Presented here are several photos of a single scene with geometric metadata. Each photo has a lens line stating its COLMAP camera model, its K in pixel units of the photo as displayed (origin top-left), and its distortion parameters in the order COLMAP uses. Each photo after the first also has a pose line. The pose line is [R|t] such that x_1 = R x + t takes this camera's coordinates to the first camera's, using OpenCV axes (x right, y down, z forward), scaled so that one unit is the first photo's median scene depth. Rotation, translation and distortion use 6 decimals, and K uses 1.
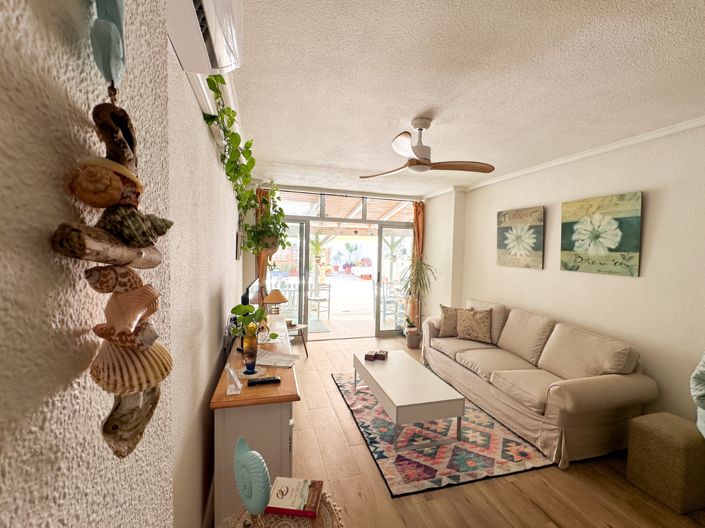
lens RADIAL K [[310.1, 0, 352.1], [0, 310.1, 261.6], [0, 0, 1]] dist [0.000007, 0.000000]
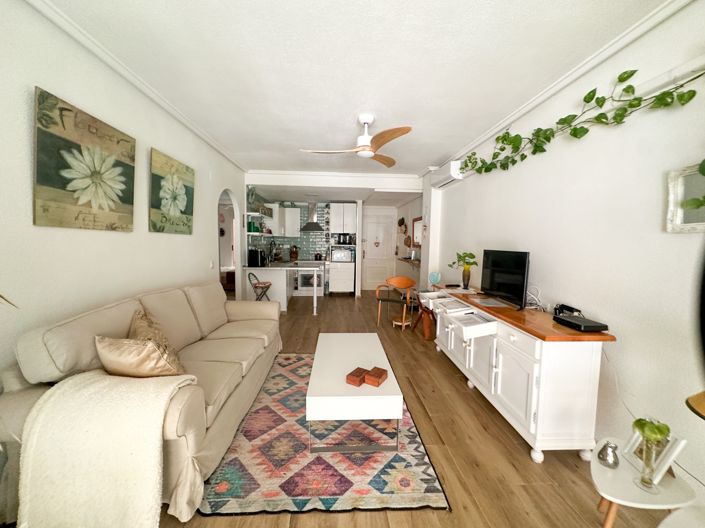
lens RADIAL K [[283.5, 0, 353.7], [0, 283.5, 261.1], [0, 0, 1]] dist [0.000319, -0.000058]
pose [[-0.977572, -0.053848, 0.203602, 0.000341], [-0.031526, 0.993283, 0.111331, 0.004364], [-0.208229, 0.102416, -0.972703, 1.635780]]
